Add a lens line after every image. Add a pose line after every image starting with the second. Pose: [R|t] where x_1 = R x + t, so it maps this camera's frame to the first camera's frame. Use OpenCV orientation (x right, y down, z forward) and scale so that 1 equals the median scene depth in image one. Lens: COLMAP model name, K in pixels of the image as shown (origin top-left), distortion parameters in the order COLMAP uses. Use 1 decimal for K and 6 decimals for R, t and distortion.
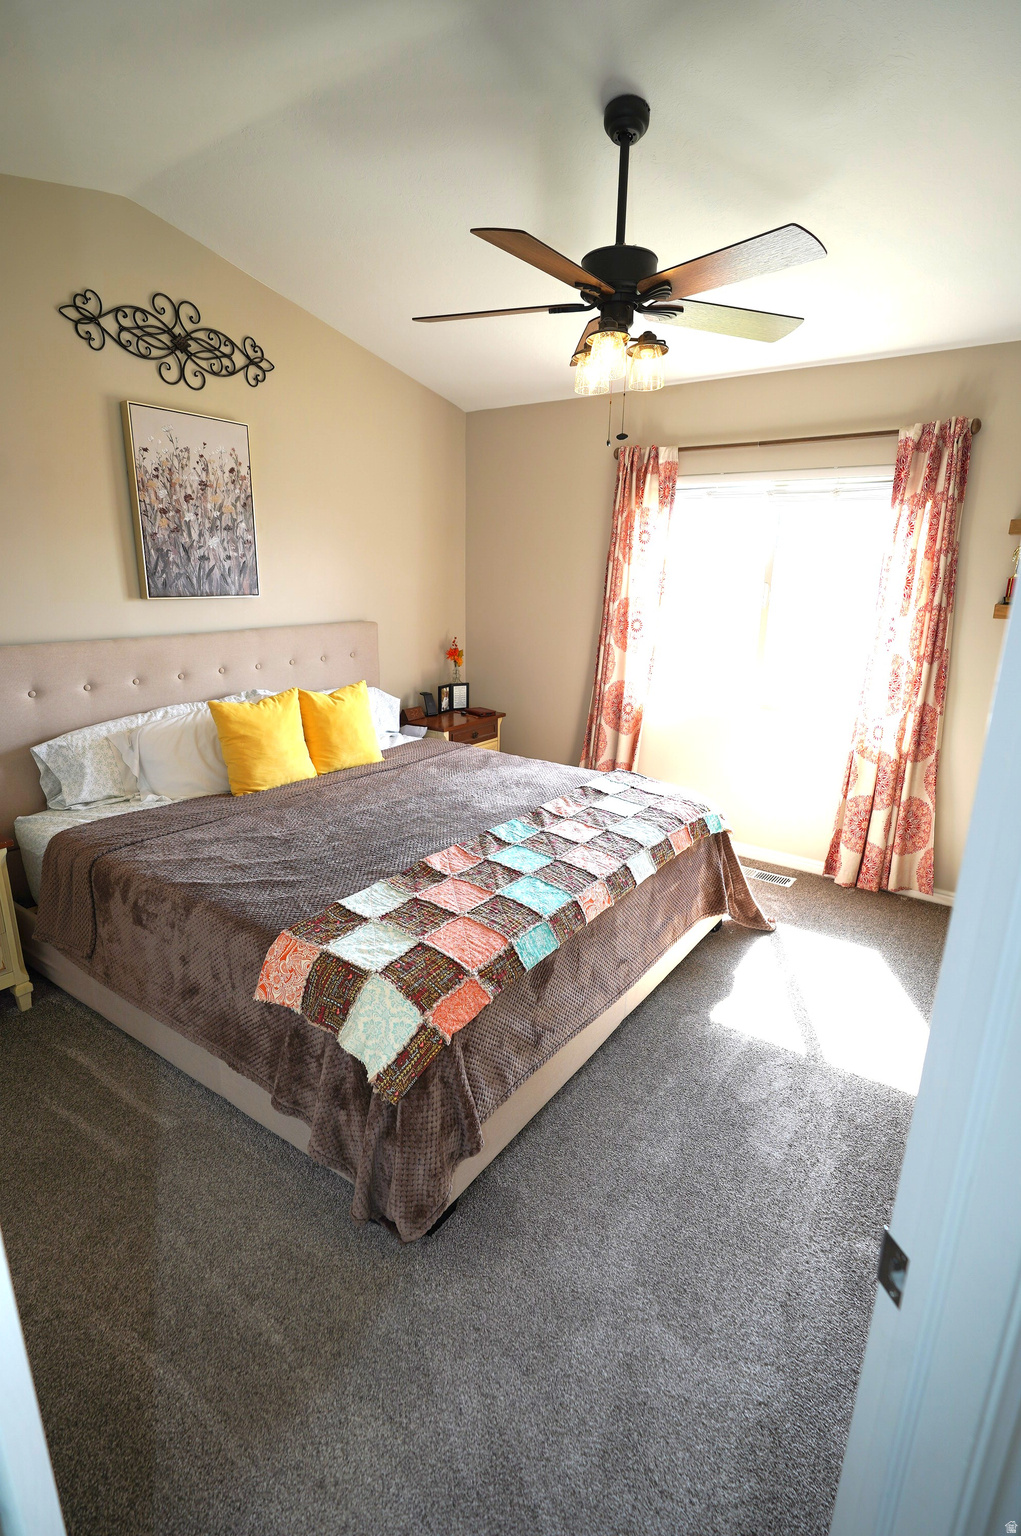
lens RADIAL K [[724.0, 0, 510.5], [0, 724.0, 768.0], [0, 0, 1]] dist [0.000687, 0.013464]
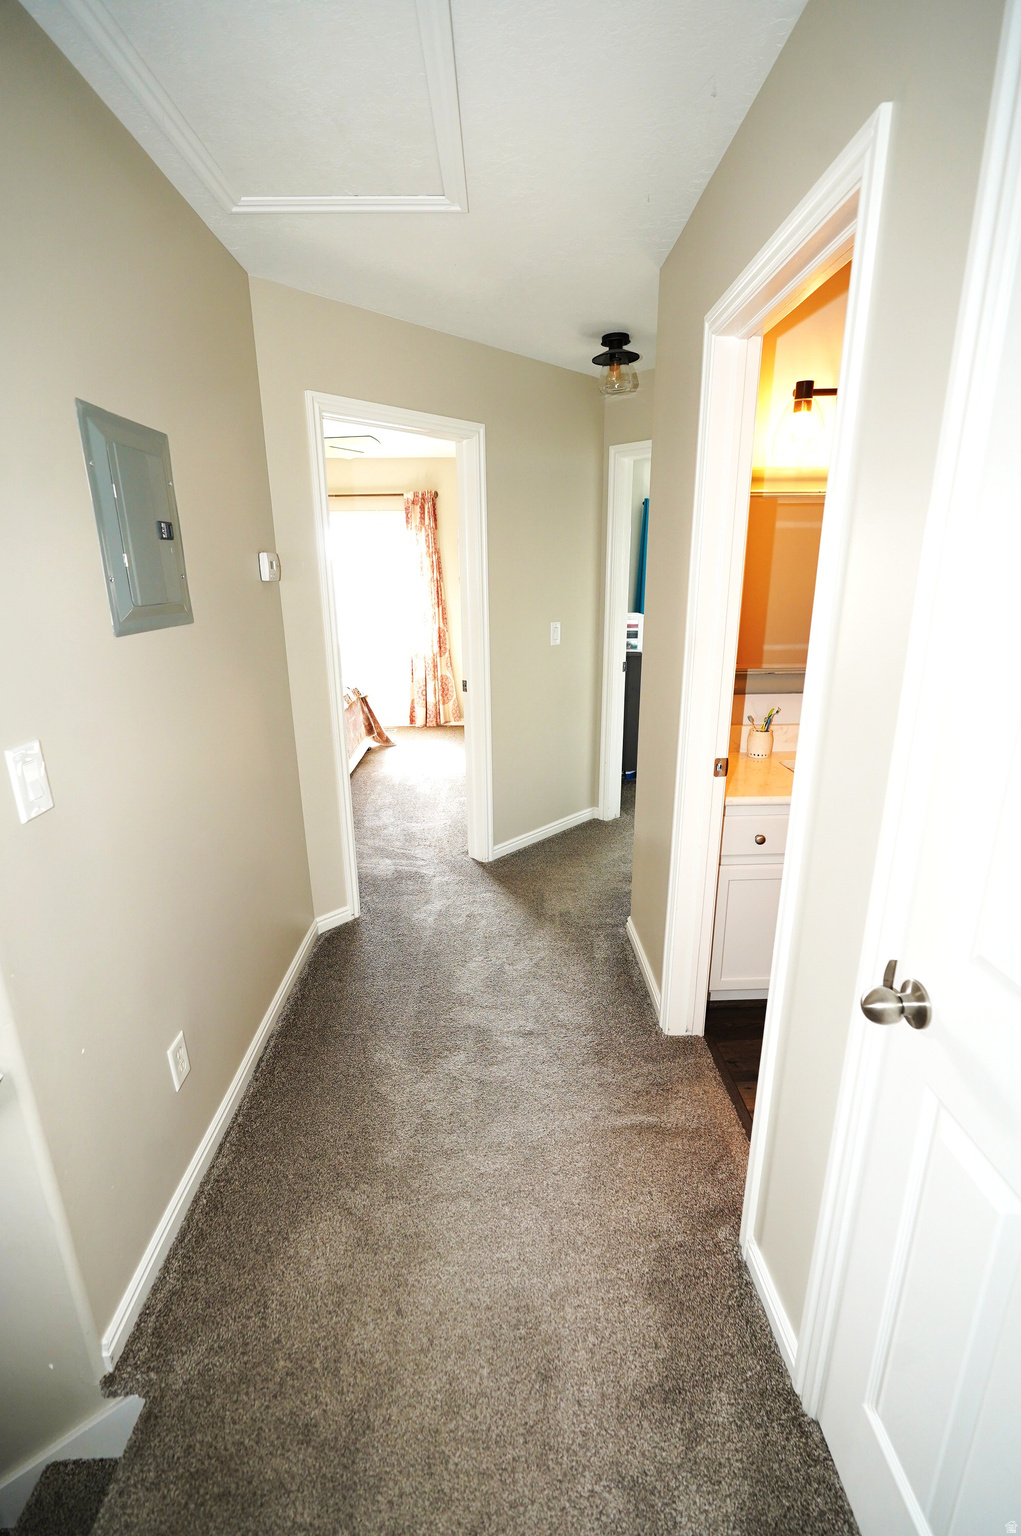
lens RADIAL K [[688.7, 0, 510.5], [0, 688.7, 768.0], [0, 0, 1]] dist [0.000221, -0.000057]
pose [[0.795756, -0.191801, 0.574443, -0.514894], [0.180473, 0.980531, 0.077387, 0.208011], [-0.578102, 0.042090, 0.814878, -0.761589]]
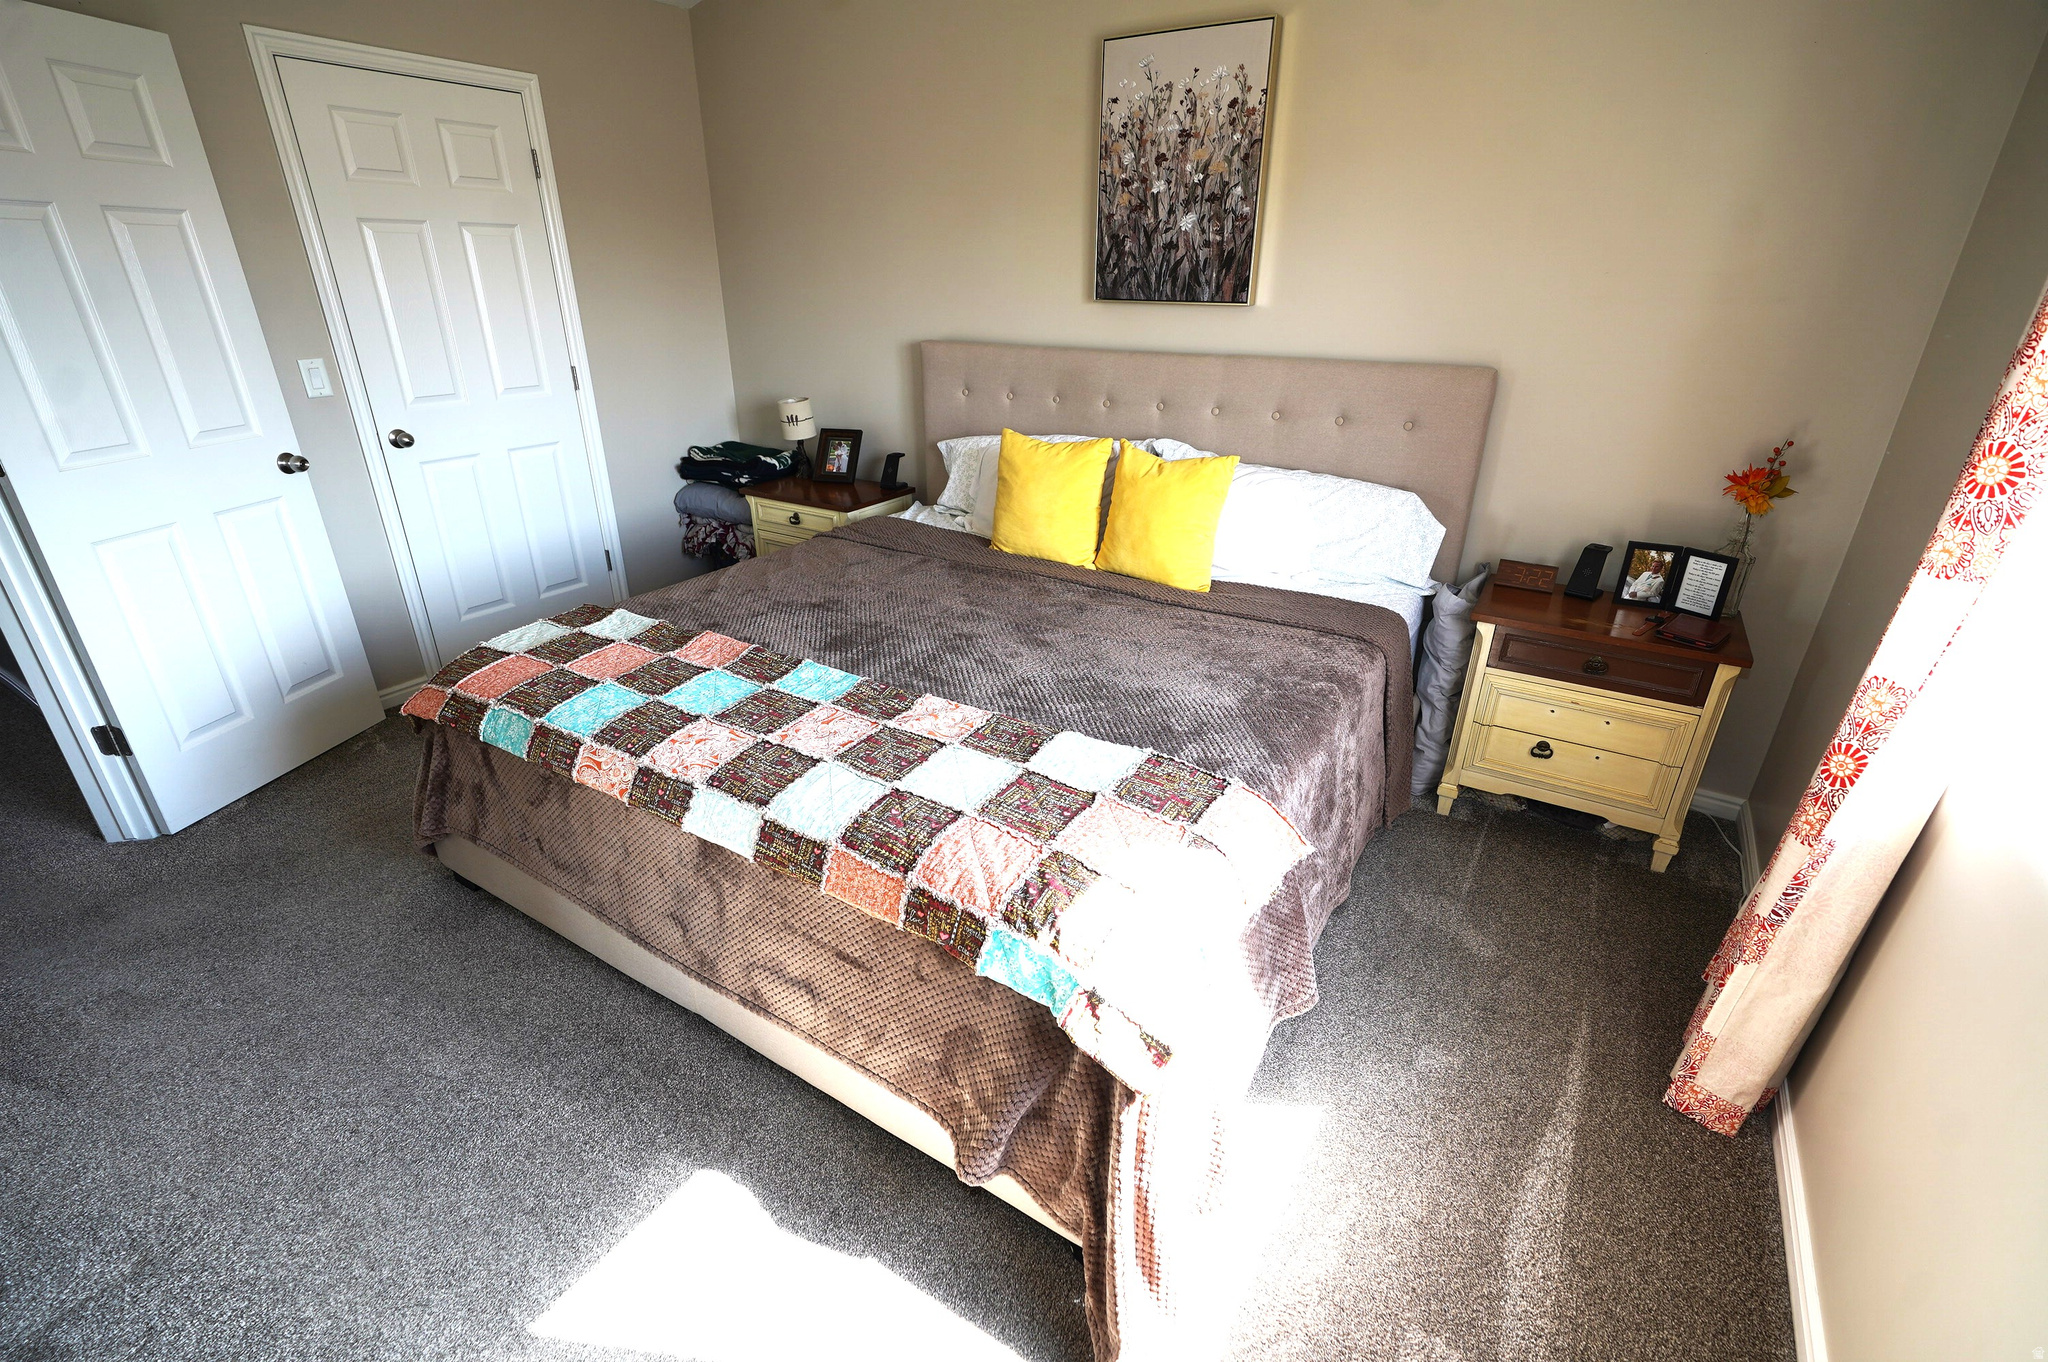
lens RADIAL K [[914.2, 0, 1024.0], [0, 914.2, 681.0], [0, 0, 1]] dist [-0.005376, 0.000499]
pose [[0.057364, 0.397474, -0.915819, 0.577759], [-0.268261, 0.889729, 0.369348, -0.199727], [0.961637, 0.224491, 0.157665, 0.810879]]
